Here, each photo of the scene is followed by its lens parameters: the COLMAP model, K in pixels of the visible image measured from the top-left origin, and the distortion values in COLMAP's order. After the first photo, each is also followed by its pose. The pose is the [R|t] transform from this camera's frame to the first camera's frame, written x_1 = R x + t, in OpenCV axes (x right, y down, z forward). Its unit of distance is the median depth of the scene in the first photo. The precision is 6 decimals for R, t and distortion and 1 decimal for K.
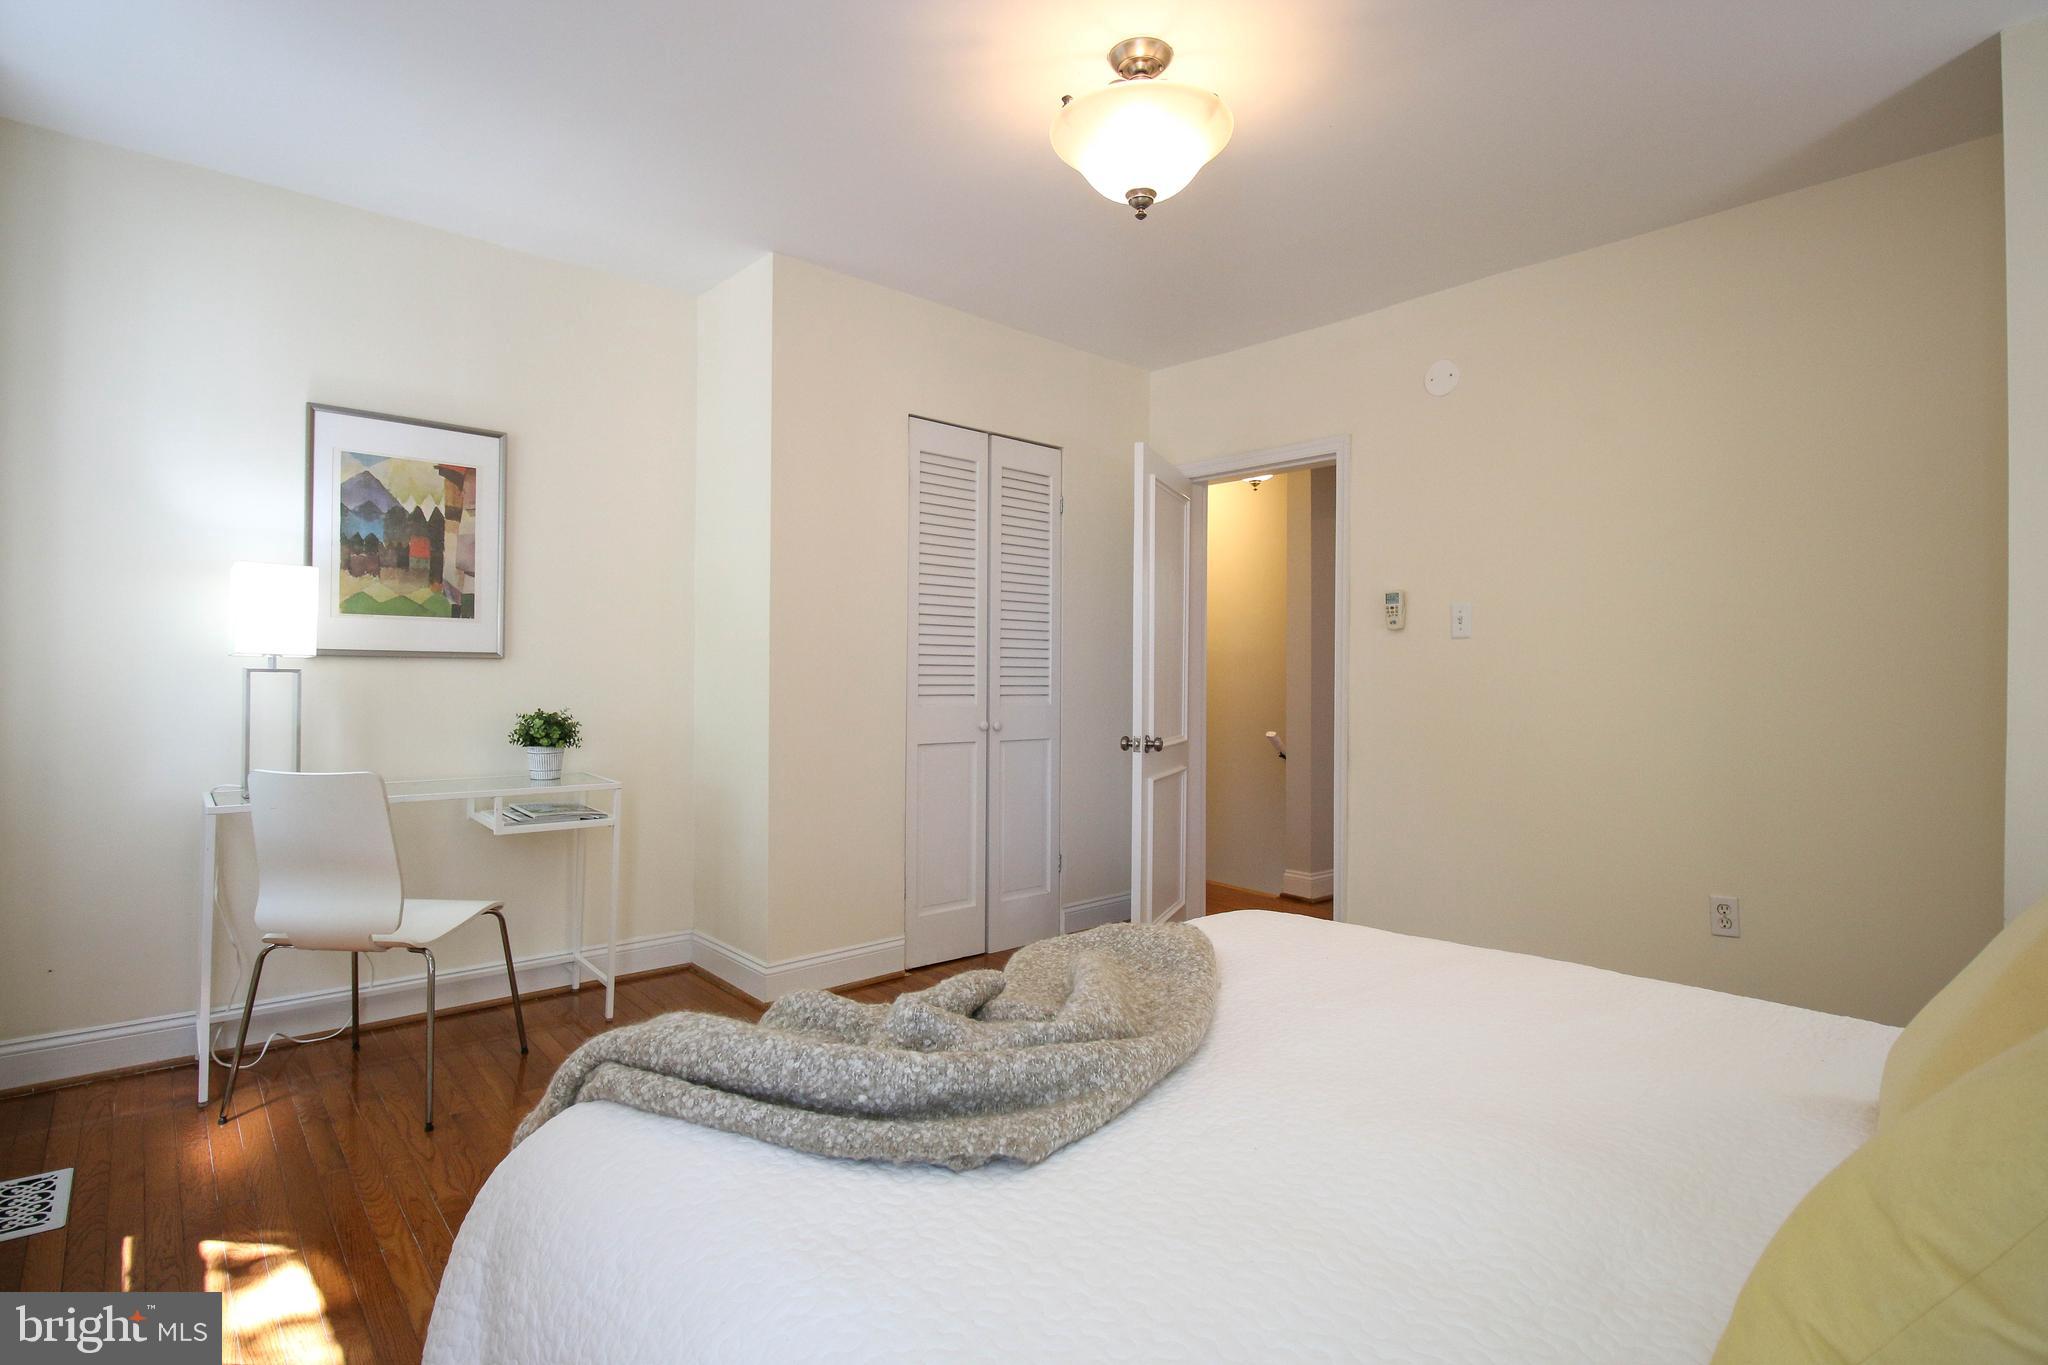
lens RADIAL K [[1023.1, 0, 1024.8], [0, 1023.1, 682.5], [0, 0, 1]] dist [0.001614, -0.005708]
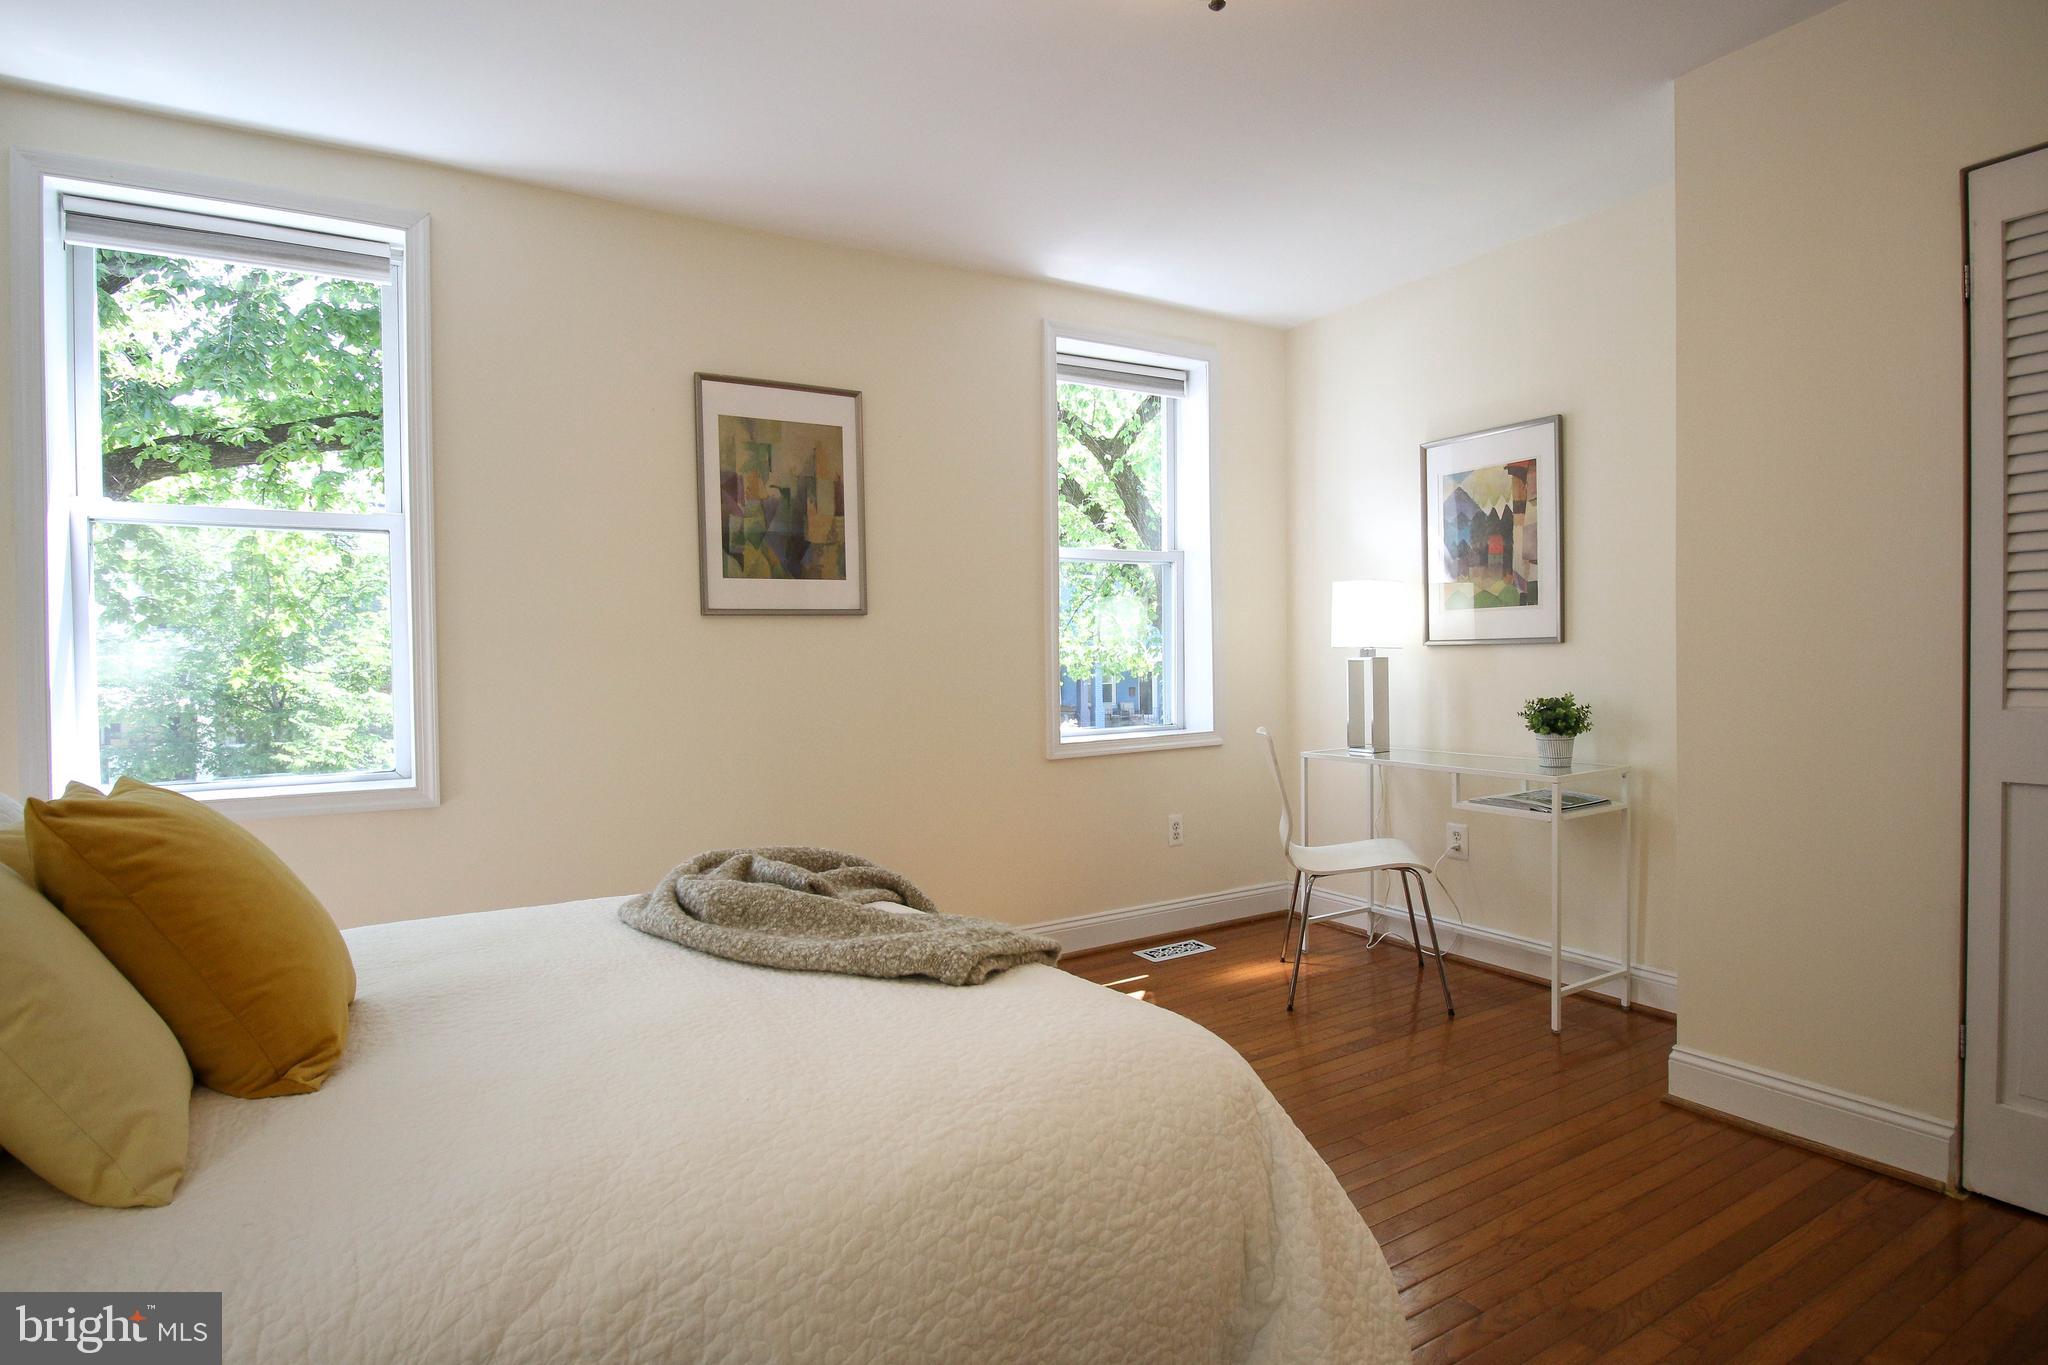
lens RADIAL K [[1023.1, 0, 1037.1], [0, 1023.1, 682.3], [0, 0, 1]] dist [0.001614, -0.005708]
pose [[-0.184853, 0.014232, -0.982663, 0.577694], [0.005800, 0.999894, 0.013390, -0.001039], [0.982749, -0.003224, -0.184915, 0.707381]]
